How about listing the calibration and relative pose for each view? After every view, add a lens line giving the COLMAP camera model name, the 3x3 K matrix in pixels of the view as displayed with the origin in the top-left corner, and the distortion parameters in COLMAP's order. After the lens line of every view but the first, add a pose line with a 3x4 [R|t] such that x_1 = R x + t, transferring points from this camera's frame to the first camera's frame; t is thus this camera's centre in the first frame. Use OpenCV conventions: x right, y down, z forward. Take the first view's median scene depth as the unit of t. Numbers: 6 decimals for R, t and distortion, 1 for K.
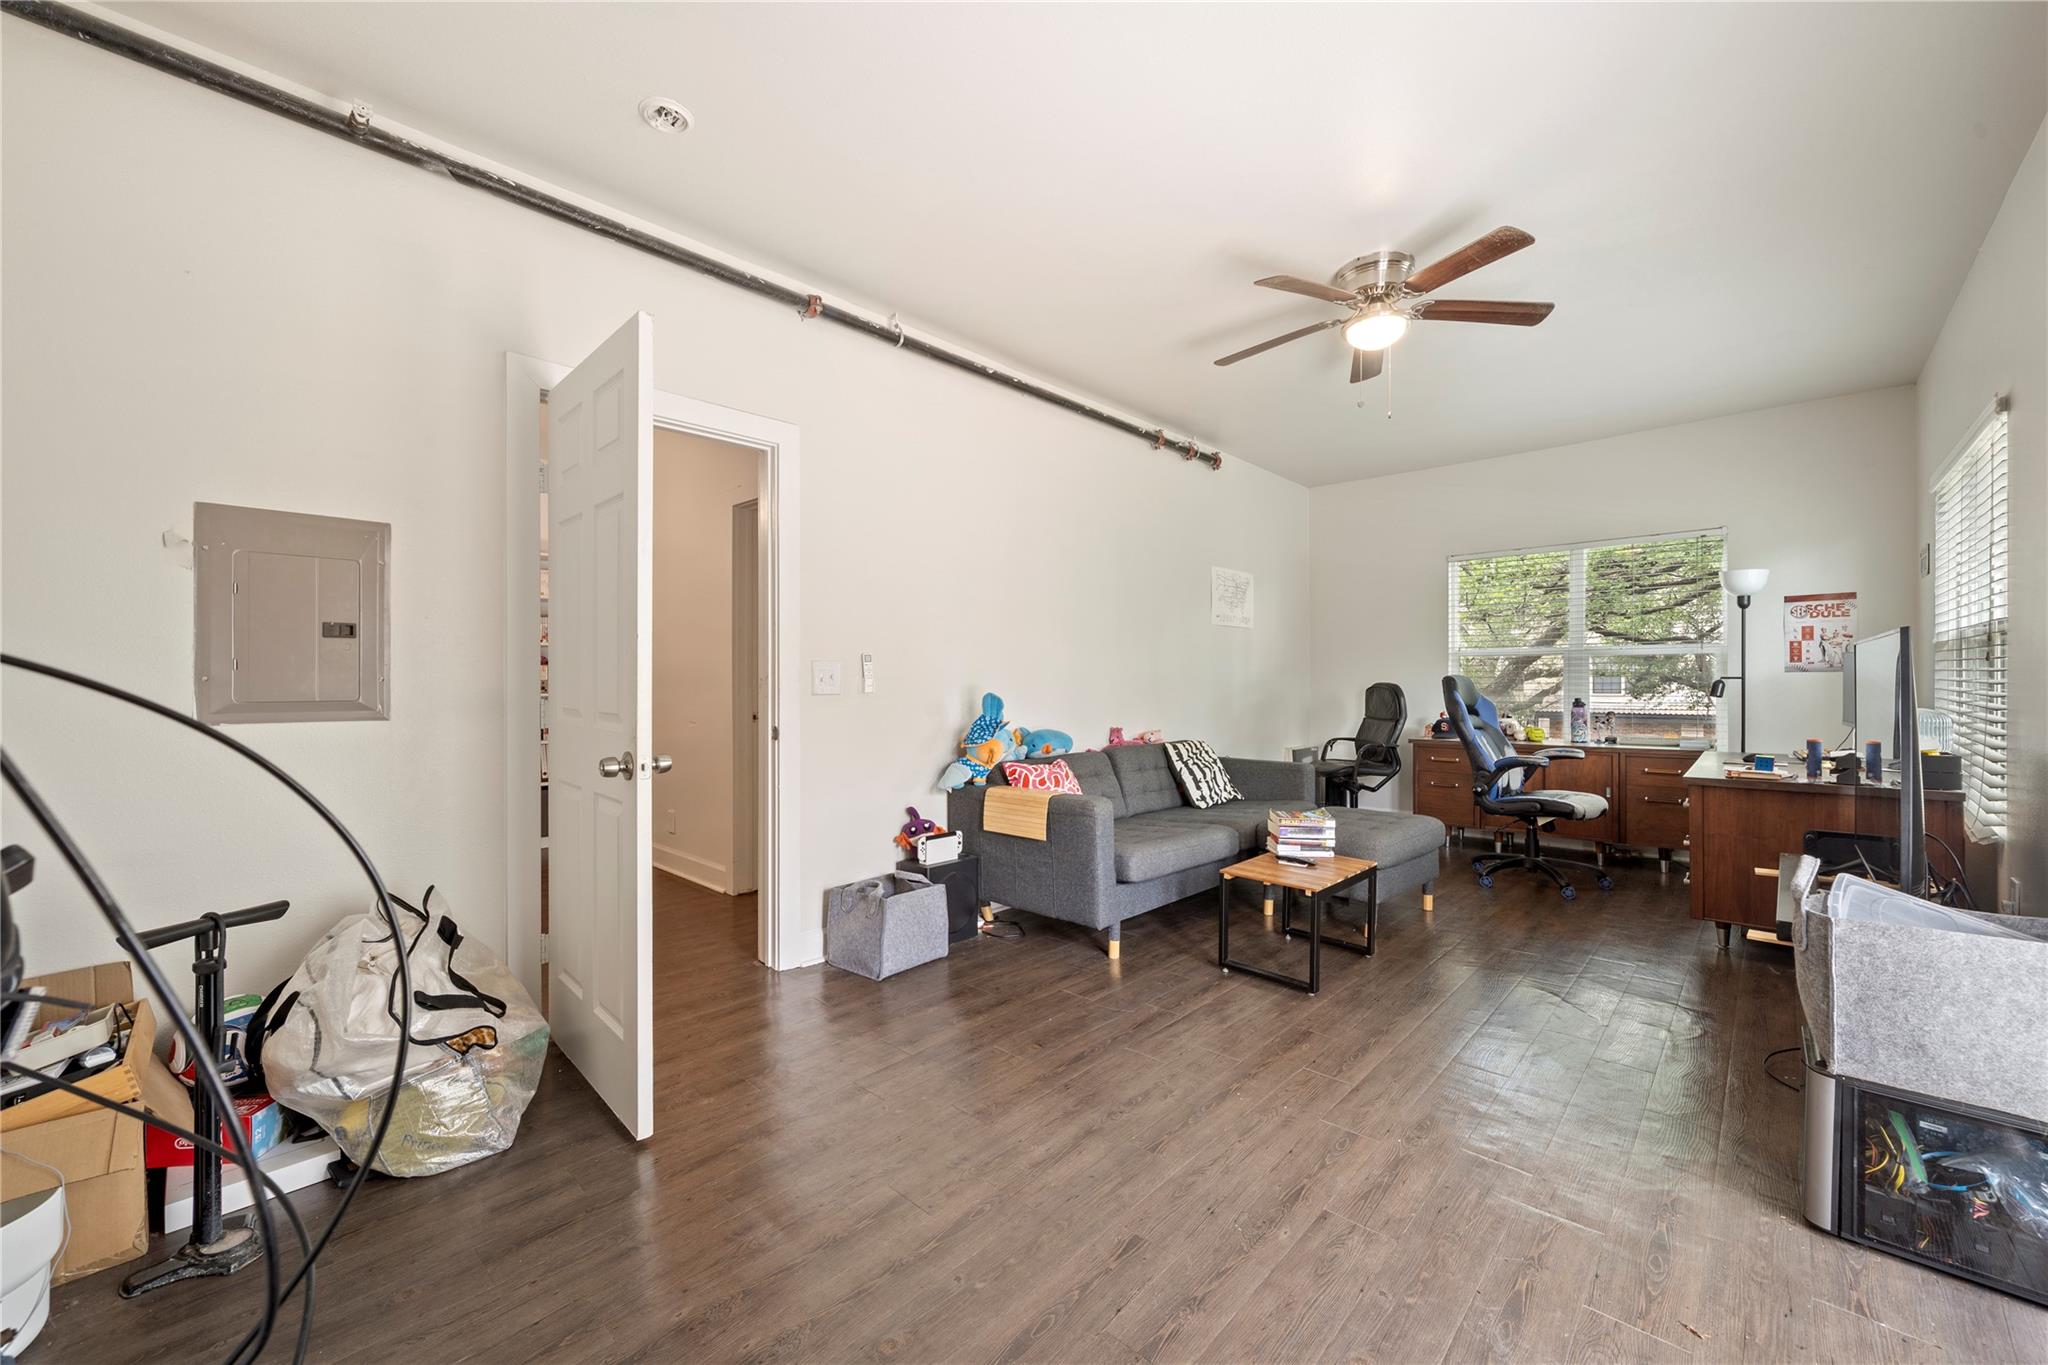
lens RADIAL K [[810.8, 0, 1026.5], [0, 810.8, 682.4], [0, 0, 1]] dist [-0.010690, 0.001464]
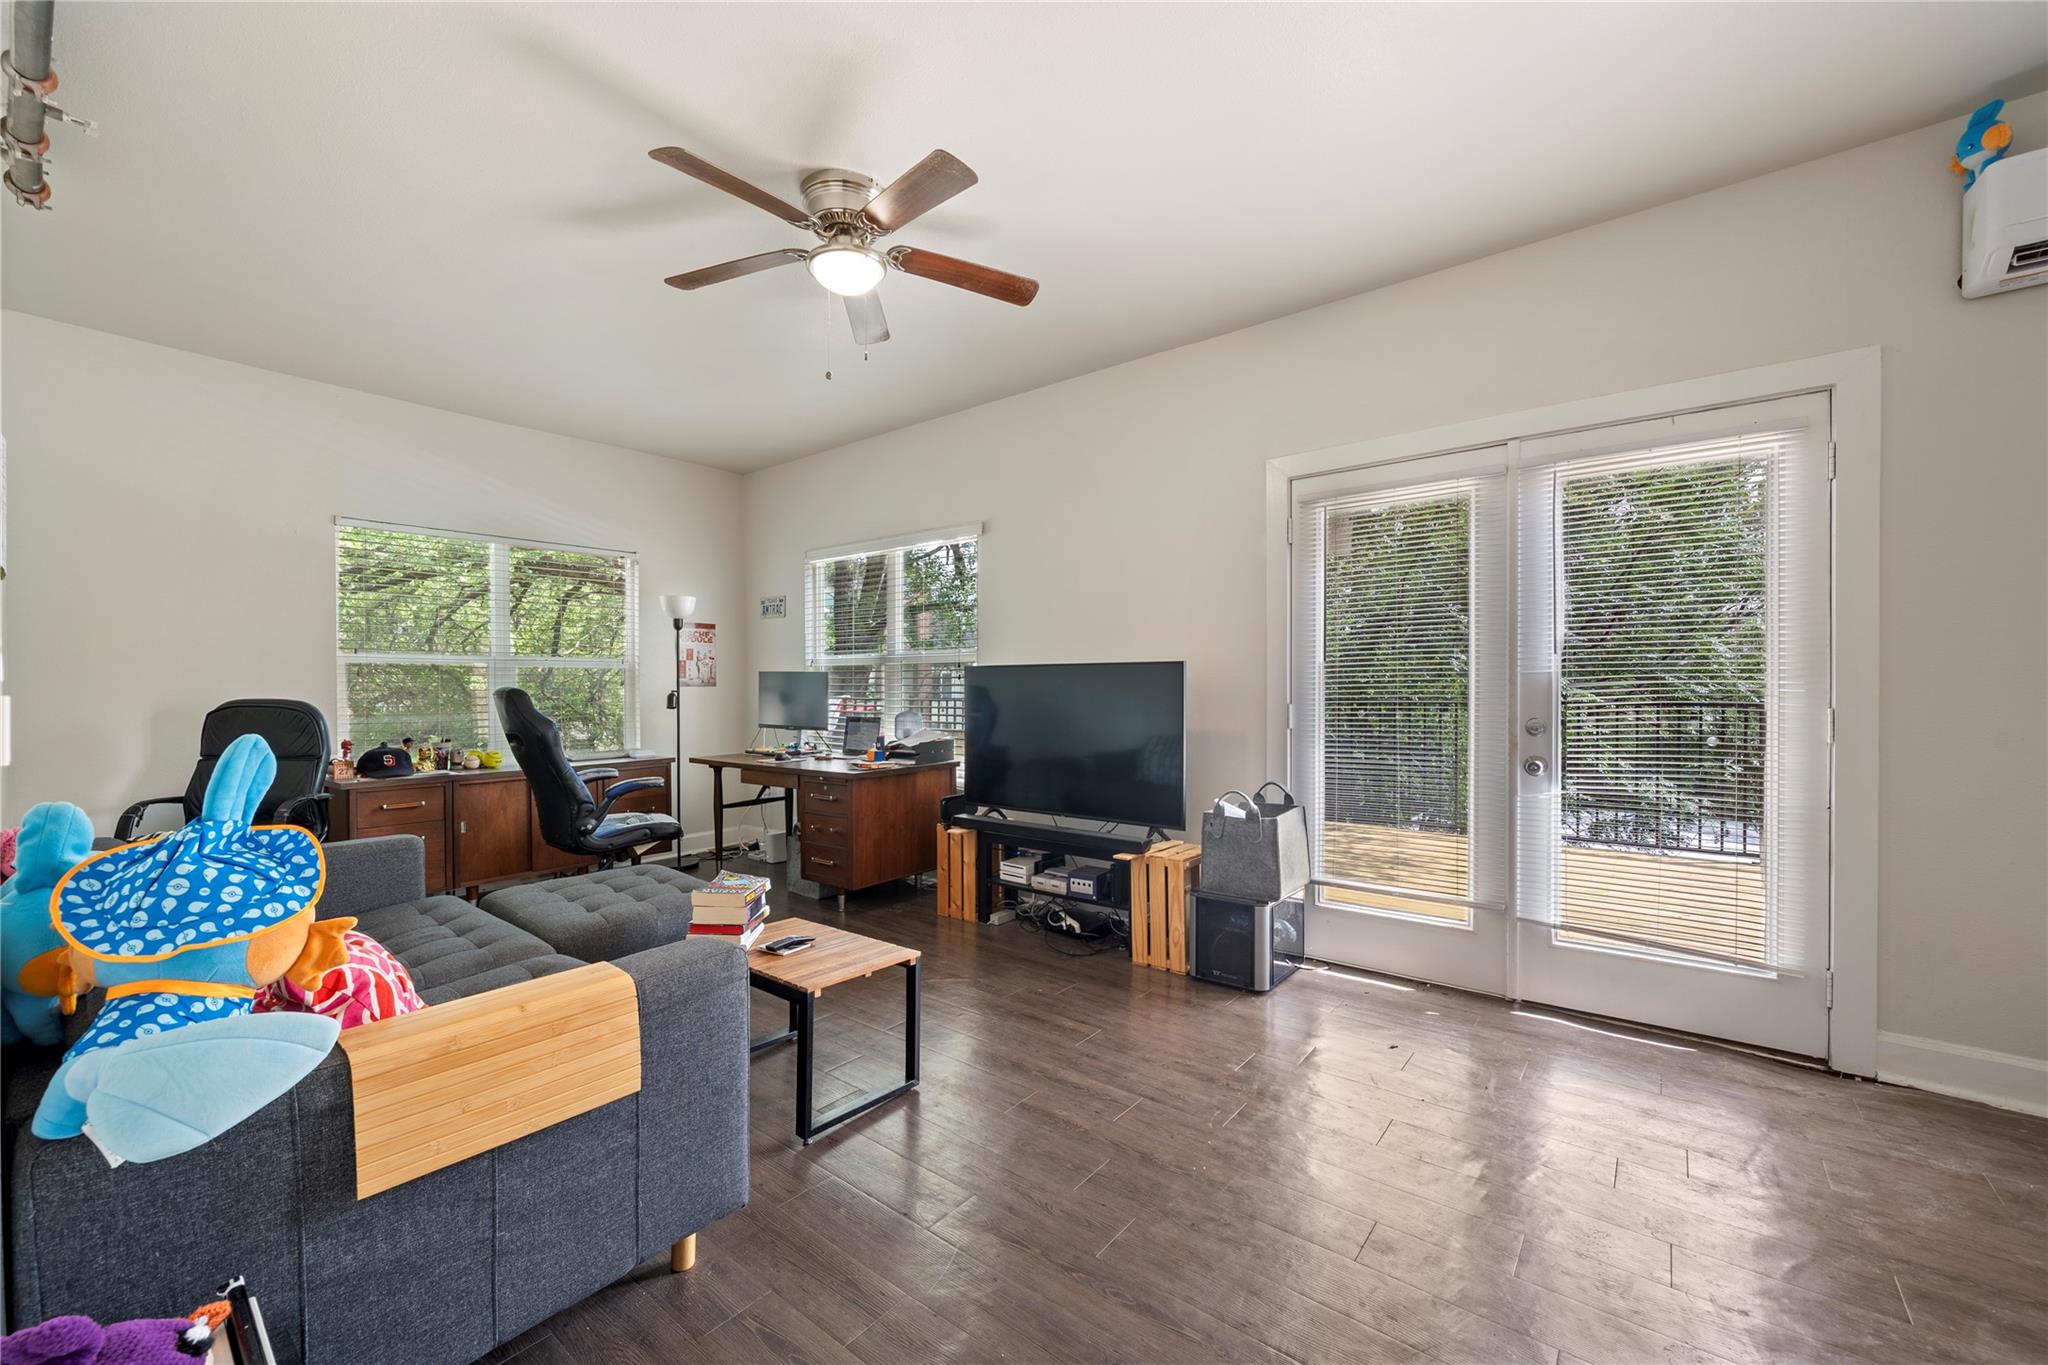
lens RADIAL K [[810.8, 0, 1004.6], [0, 810.8, 691.9], [0, 0, 1]] dist [-0.010690, 0.001464]
pose [[-0.058429, 0.000780, 0.998291, -0.280232], [0.016217, 0.999868, 0.000168, 0.003479], [-0.998160, 0.016199, -0.058434, 0.610099]]
